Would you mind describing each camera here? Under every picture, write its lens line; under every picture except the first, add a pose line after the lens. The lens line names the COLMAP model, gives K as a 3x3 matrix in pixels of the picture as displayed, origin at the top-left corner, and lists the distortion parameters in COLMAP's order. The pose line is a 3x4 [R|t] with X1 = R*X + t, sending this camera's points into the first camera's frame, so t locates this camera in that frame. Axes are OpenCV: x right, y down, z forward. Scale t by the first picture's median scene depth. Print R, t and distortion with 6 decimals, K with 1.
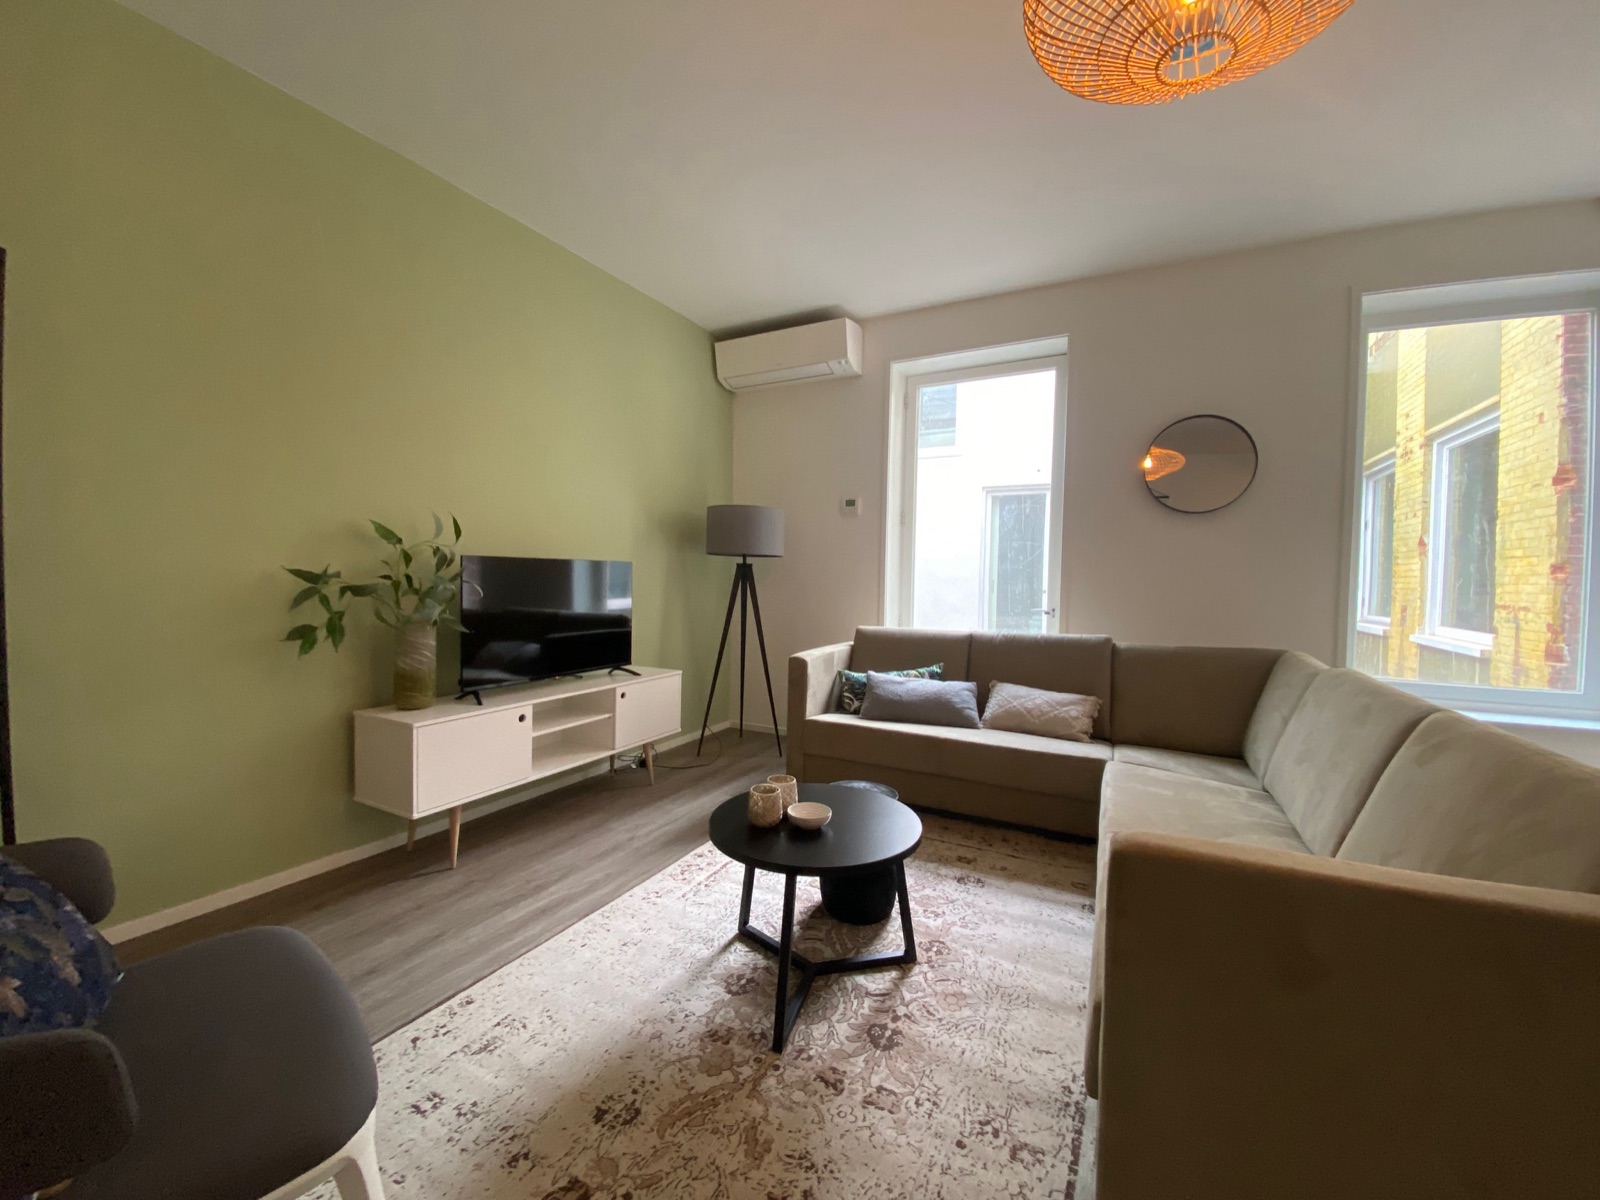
lens RADIAL K [[642.0, 0, 793.9], [0, 642.0, 592.9], [0, 0, 1]] dist [0.033634, -0.027044]
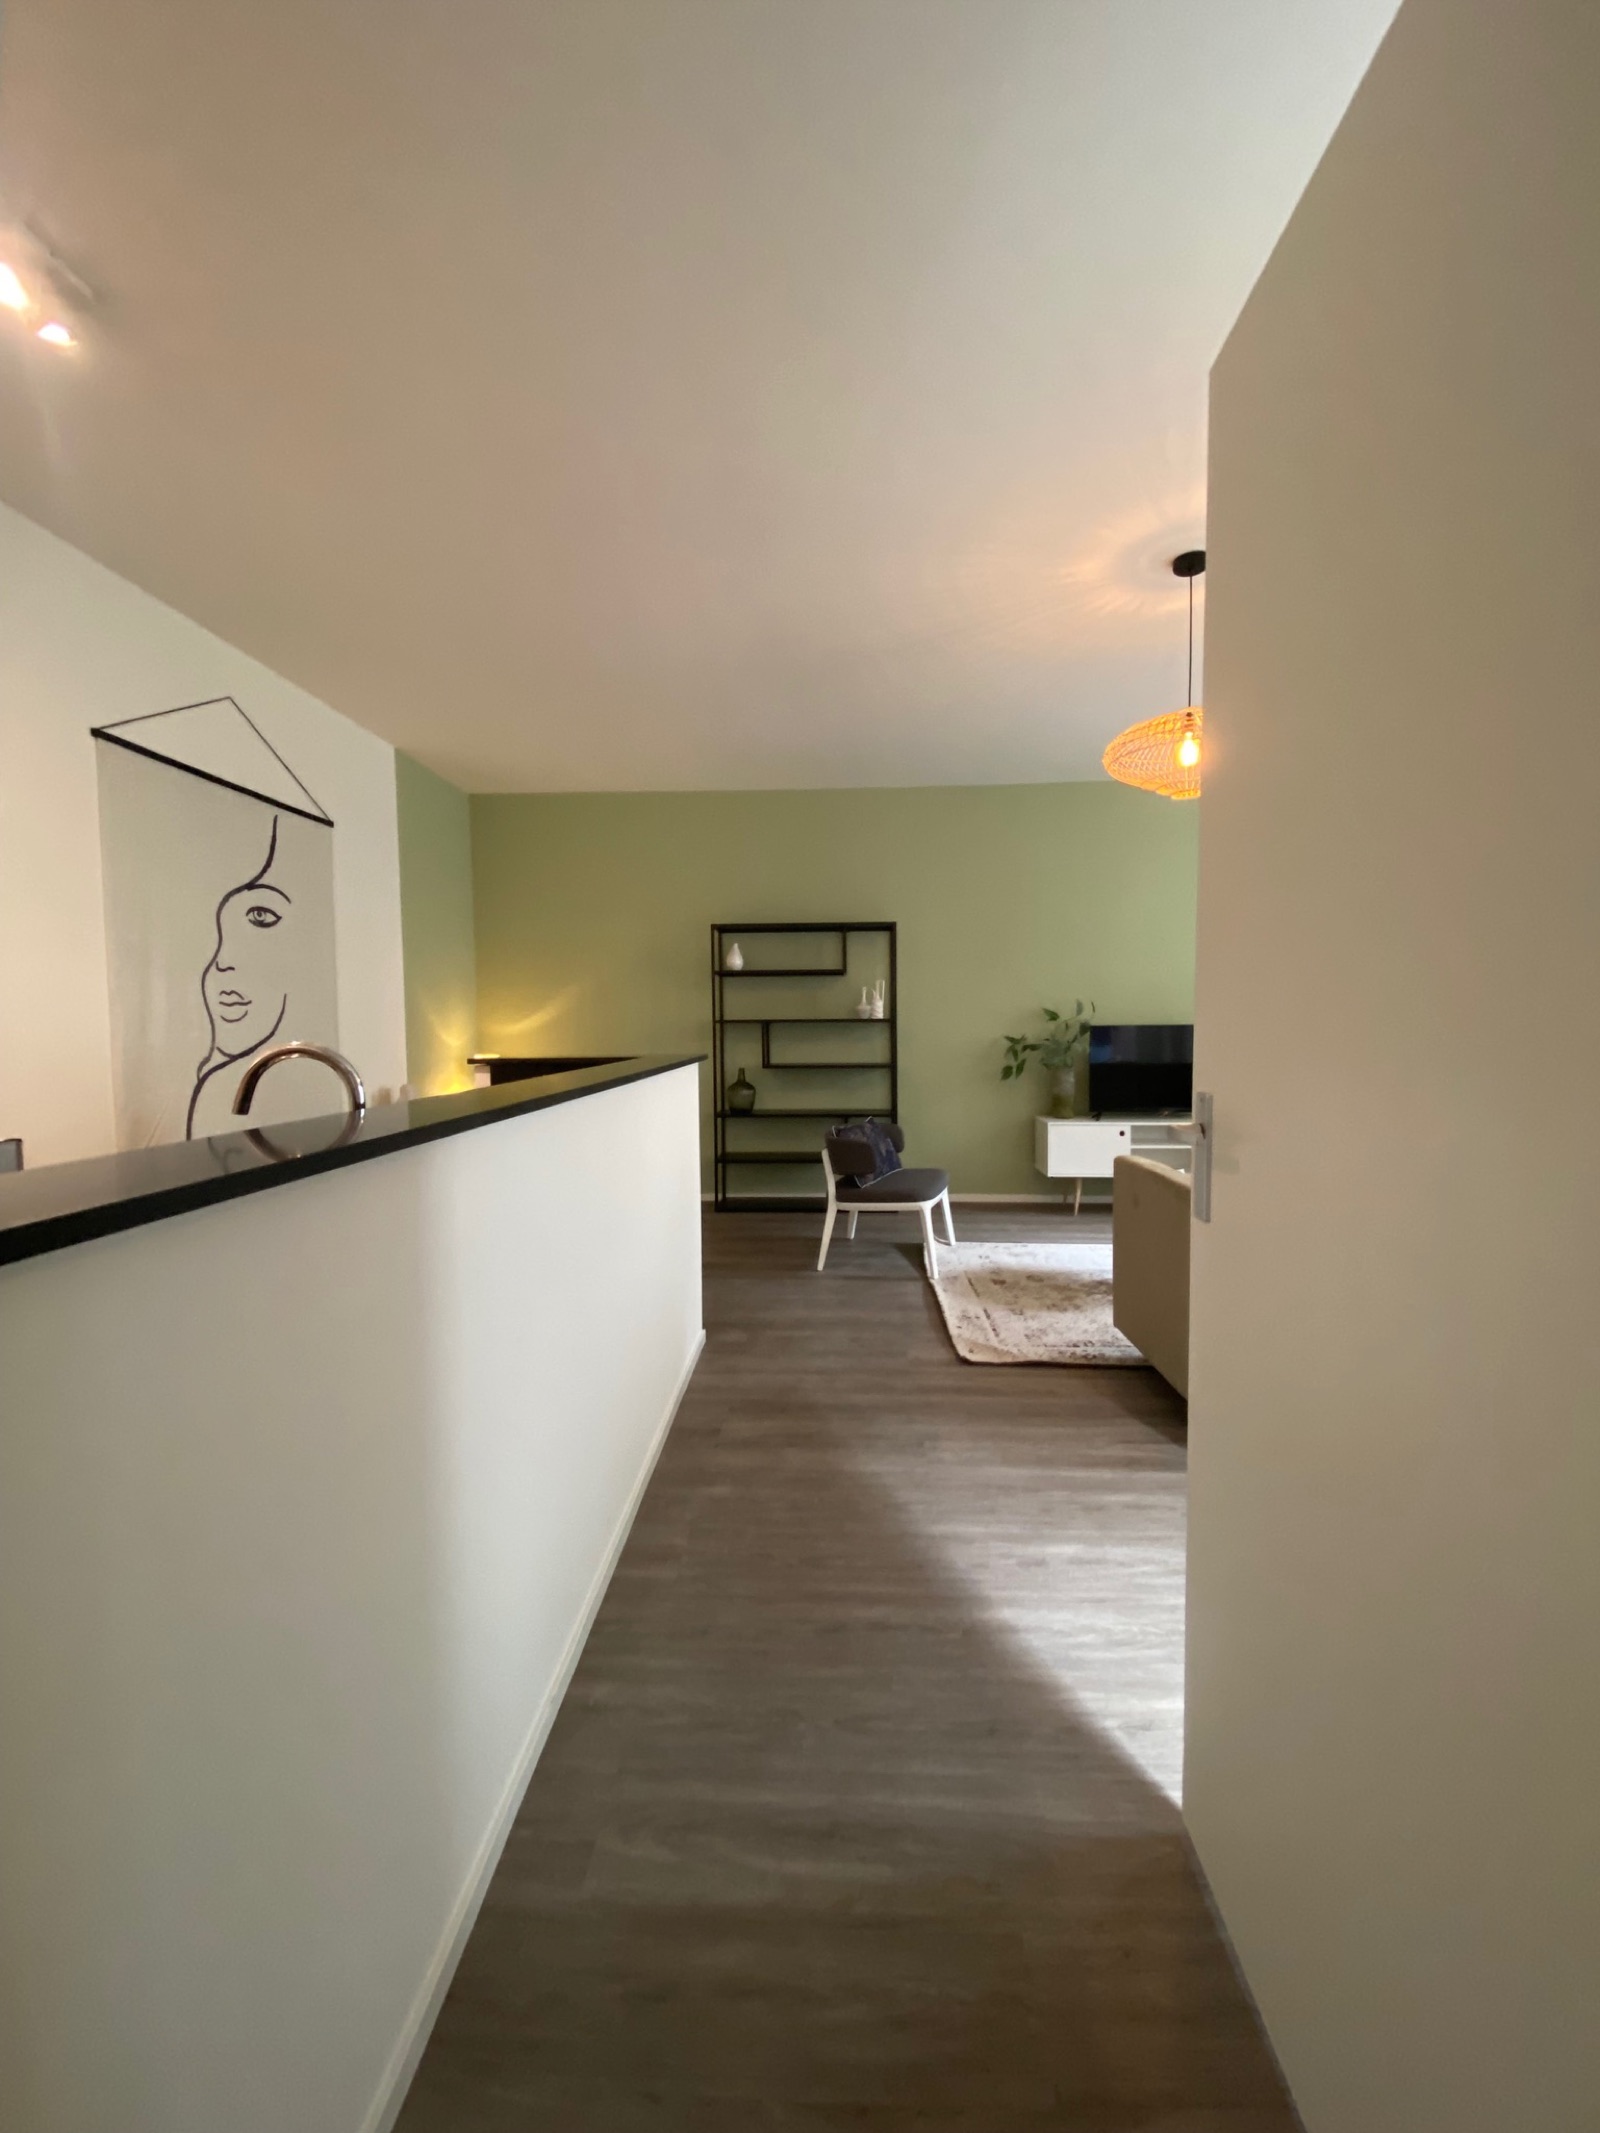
lens RADIAL K [[854.5, 0, 810.6], [0, 854.5, 1064.4], [0, 0, 1]] dist [0.023942, -0.020975]
pose [[0.434284, 0.024370, -0.900446, 0.973633], [-0.011293, 0.999703, 0.021610, -0.001888], [0.900705, 0.000784, 0.434430, -0.476221]]
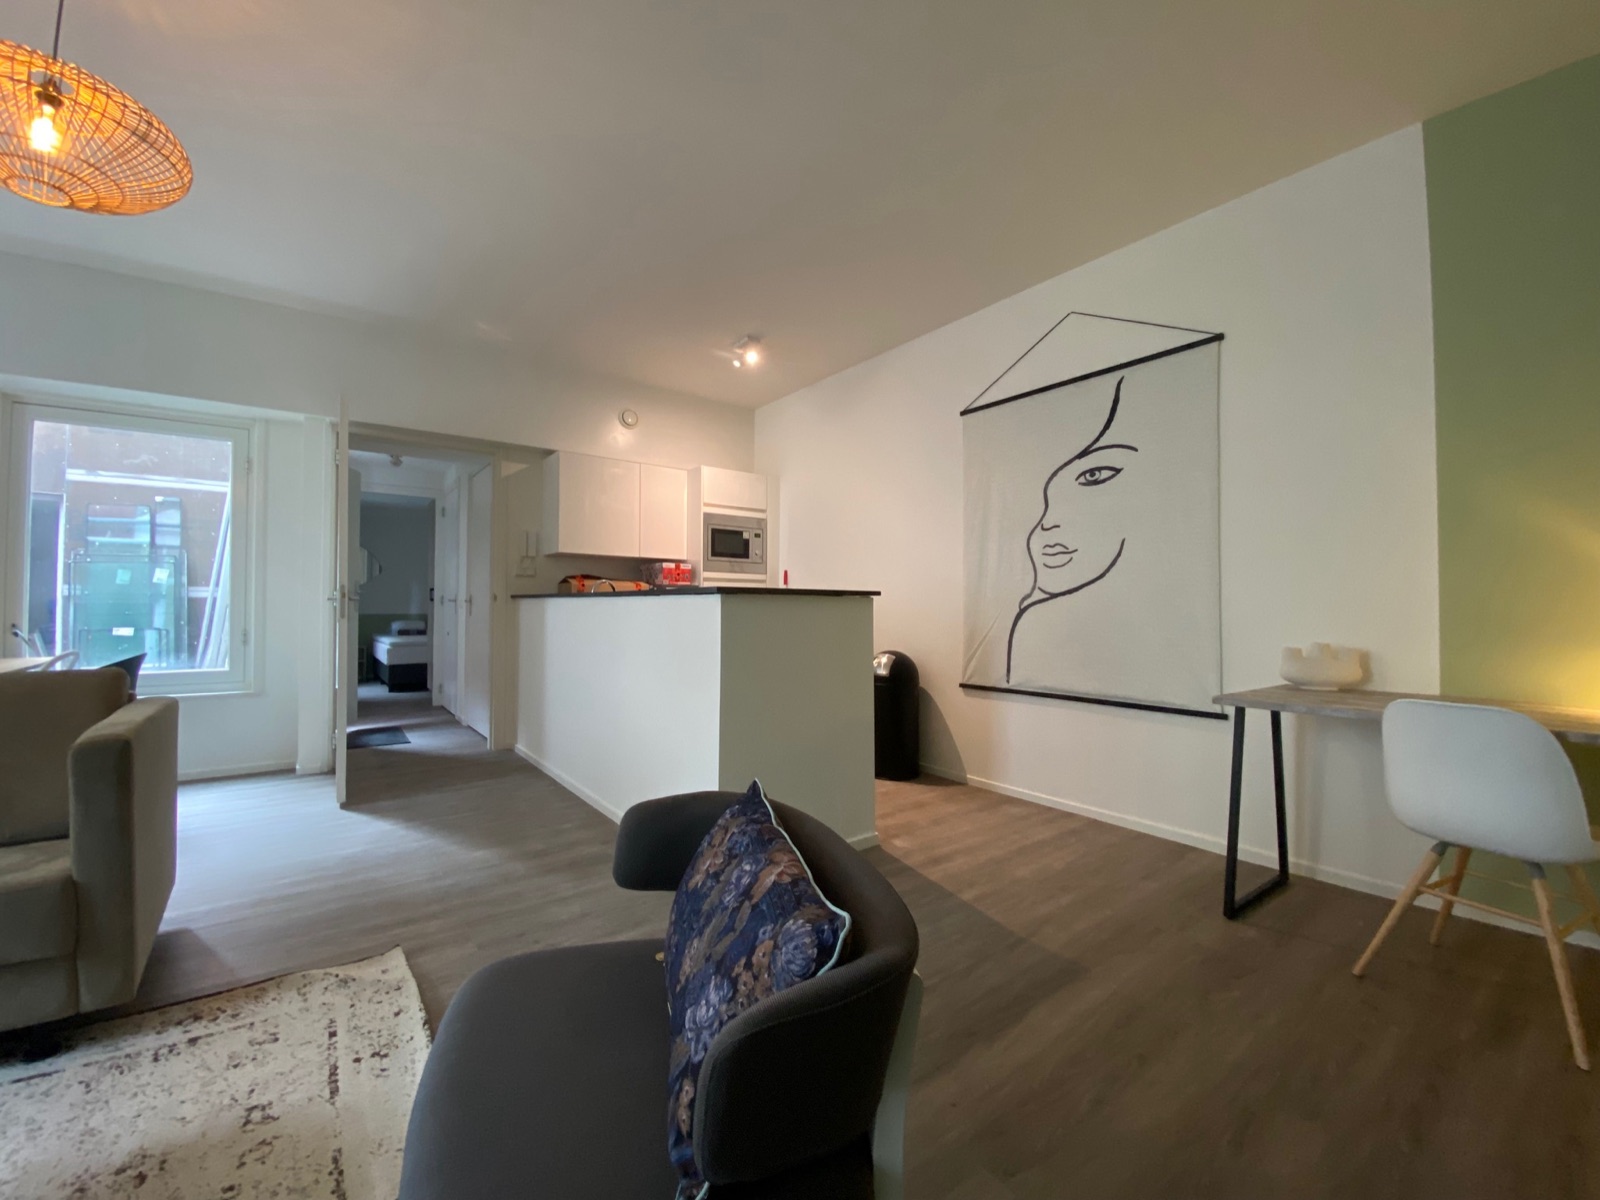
lens RADIAL K [[628.7, 0, 793.0], [0, 628.7, 601.3], [0, 0, 1]] dist [0.001587, -0.016745]
pose [[-0.904376, -0.015495, 0.426455, -0.520450], [-0.005648, 0.999688, 0.024345, 0.009560], [-0.426699, 0.019608, -0.904181, 0.551764]]
